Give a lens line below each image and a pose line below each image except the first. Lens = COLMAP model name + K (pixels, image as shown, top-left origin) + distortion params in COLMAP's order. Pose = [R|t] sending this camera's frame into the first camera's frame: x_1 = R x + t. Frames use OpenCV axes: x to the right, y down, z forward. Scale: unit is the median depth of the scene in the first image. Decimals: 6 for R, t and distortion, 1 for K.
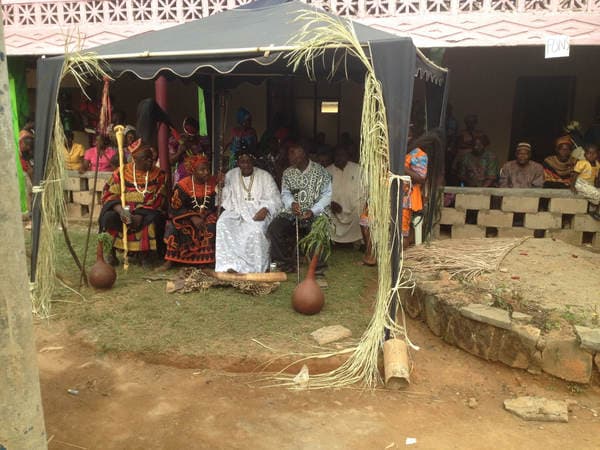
lens RADIAL K [[576.1, 0, 299.4], [0, 576.1, 228.0], [0, 0, 1]] dist [0.175209, -0.357393]
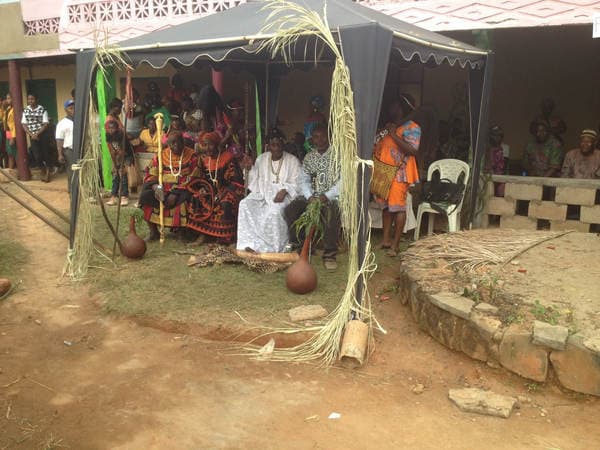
lens RADIAL K [[576.1, 0, 299.4], [0, 576.1, 228.0], [0, 0, 1]] dist [0.175209, -0.357393]
pose [[0.973047, 0.043846, -0.226399, 0.228424], [-0.039118, 0.998914, 0.025330, 0.005109], [0.227263, -0.015791, 0.973705, -0.009391]]
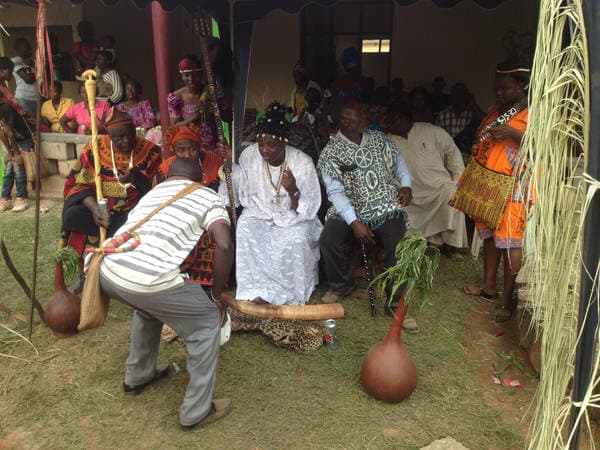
lens RADIAL K [[569.3, 0, 298.2], [0, 569.3, 237.8], [0, 0, 1]] dist [0.168050, -0.347701]
pose [[0.998732, 0.004539, -0.050138, -0.045296], [0.001097, 0.993729, 0.111811, -0.076791], [0.050331, -0.111724, 0.992464, 0.393777]]
